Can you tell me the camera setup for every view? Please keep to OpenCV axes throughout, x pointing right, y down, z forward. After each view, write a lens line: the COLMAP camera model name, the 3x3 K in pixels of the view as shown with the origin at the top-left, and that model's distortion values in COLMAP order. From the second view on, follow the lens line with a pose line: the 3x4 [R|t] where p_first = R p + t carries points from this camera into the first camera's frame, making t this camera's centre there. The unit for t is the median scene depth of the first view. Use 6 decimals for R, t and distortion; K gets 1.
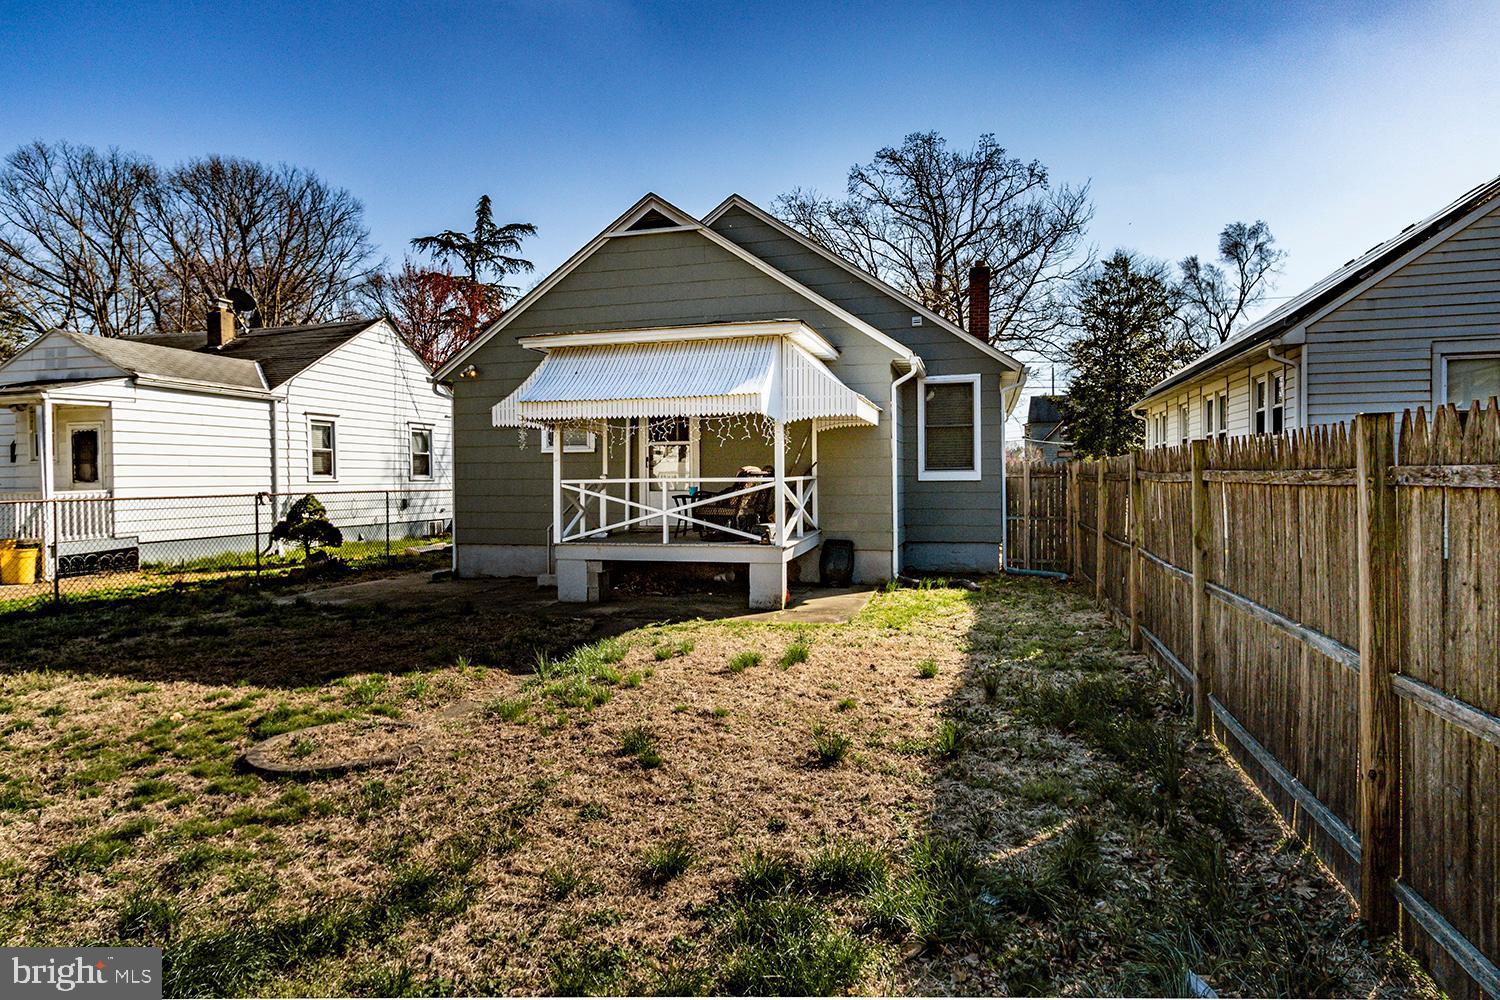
lens RADIAL K [[889.6, 0, 750.0], [0, 889.6, 500.0], [0, 0, 1]] dist [-0.001743, -0.000161]
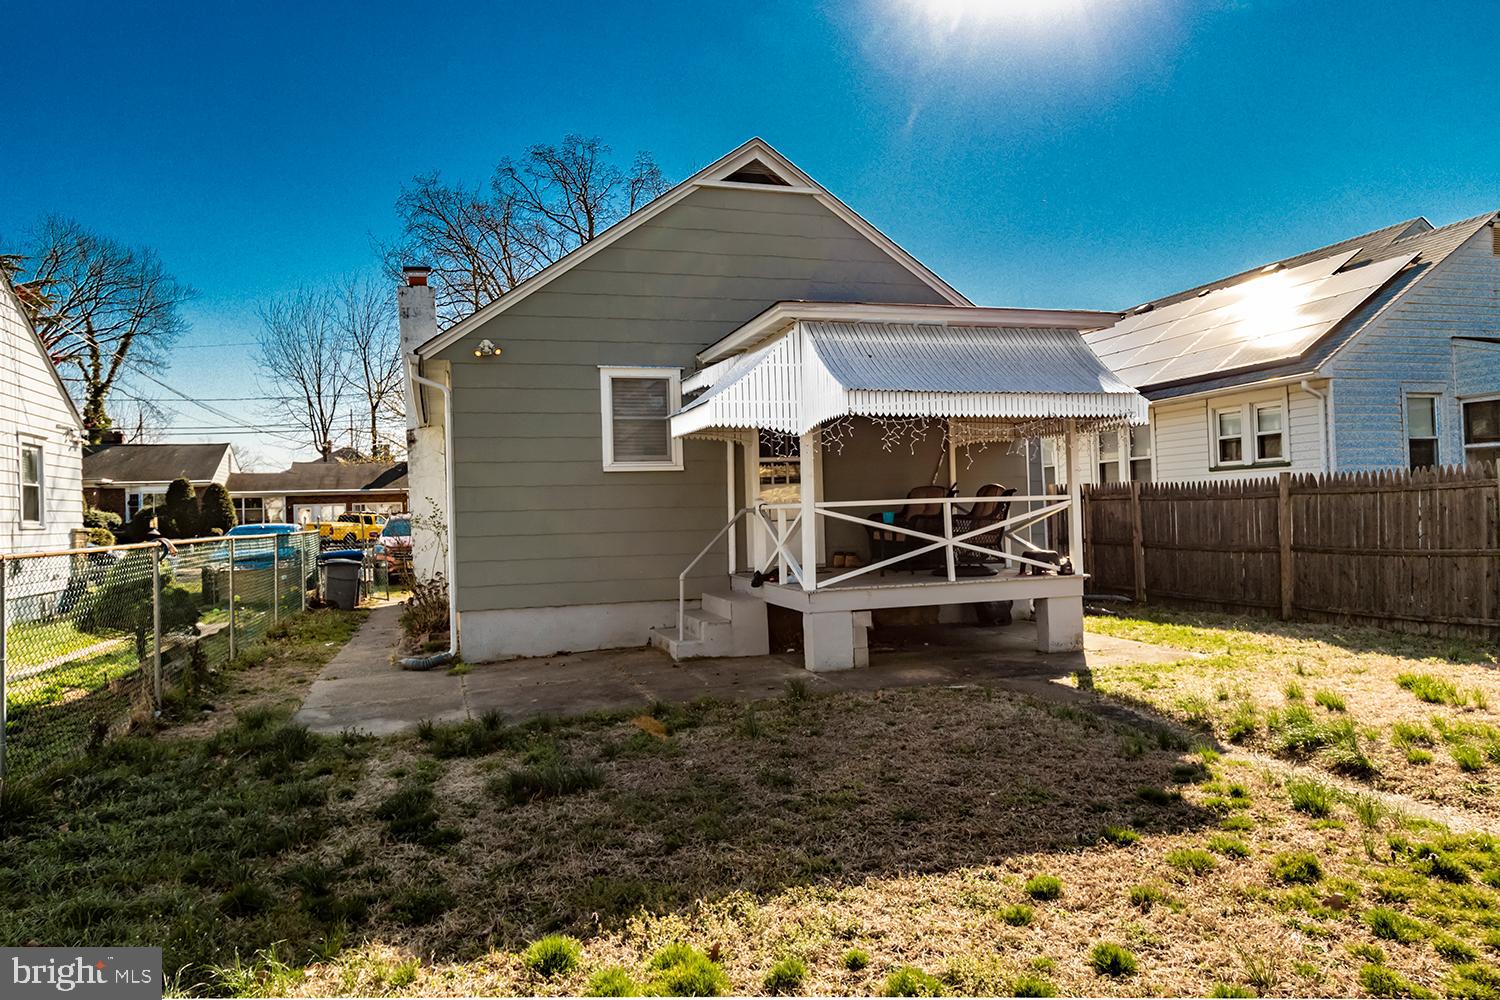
lens RADIAL K [[955.6, 0, 750.0], [0, 955.6, 500.0], [0, 0, 1]] dist [0.001574, 0.000214]
pose [[0.831853, -0.008417, 0.554932, -0.576422], [0.036084, 0.998590, -0.038945, 0.003022], [-0.553822, 0.052421, 0.830983, 0.321744]]
